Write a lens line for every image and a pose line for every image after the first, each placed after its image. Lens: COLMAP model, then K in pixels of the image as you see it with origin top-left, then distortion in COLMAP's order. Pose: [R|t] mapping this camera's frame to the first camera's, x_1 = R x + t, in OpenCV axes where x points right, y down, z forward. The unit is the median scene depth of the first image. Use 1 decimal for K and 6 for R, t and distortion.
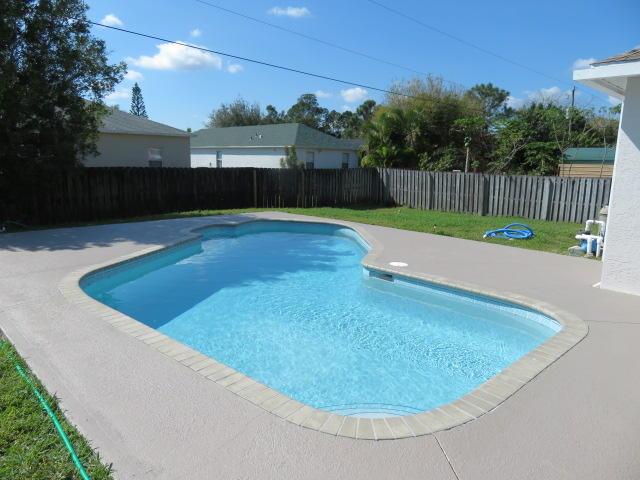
lens RADIAL K [[459.8, 0, 320.0], [0, 459.8, 240.0], [0, 0, 1]] dist [-0.002393, 0.002003]
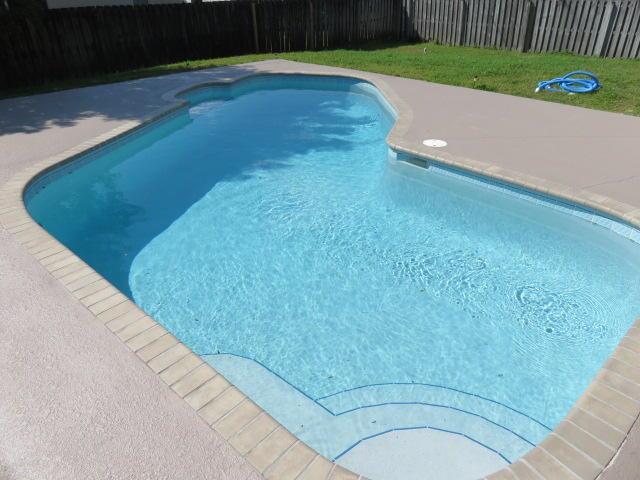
lens RADIAL K [[459.8, 0, 320.0], [0, 459.8, 240.0], [0, 0, 1]] dist [-0.002393, 0.002003]
pose [[0.999196, -0.019572, -0.034986, 0.000180], [0.030144, 0.942144, 0.333851, -0.025752], [0.026428, -0.334637, 0.941976, 0.089301]]
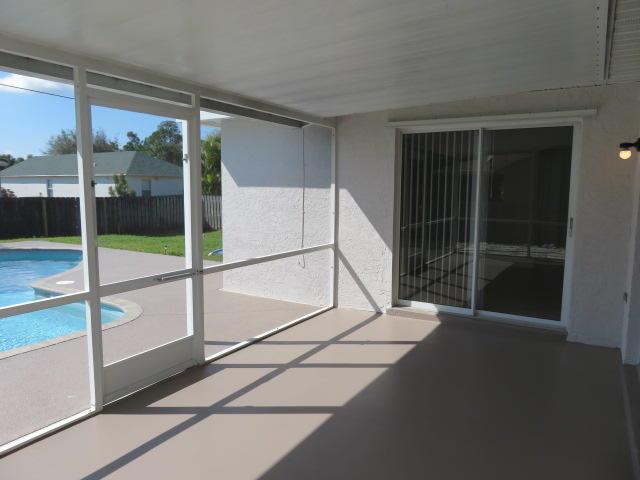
lens RADIAL K [[459.8, 0, 320.0], [0, 459.8, 240.0], [0, 0, 1]] dist [-0.002393, 0.002003]
pose [[0.968284, -0.042153, 0.246270, 0.215527], [0.055986, 0.997207, -0.049439, 0.017027], [-0.243499, 0.061659, 0.967939, -0.094104]]
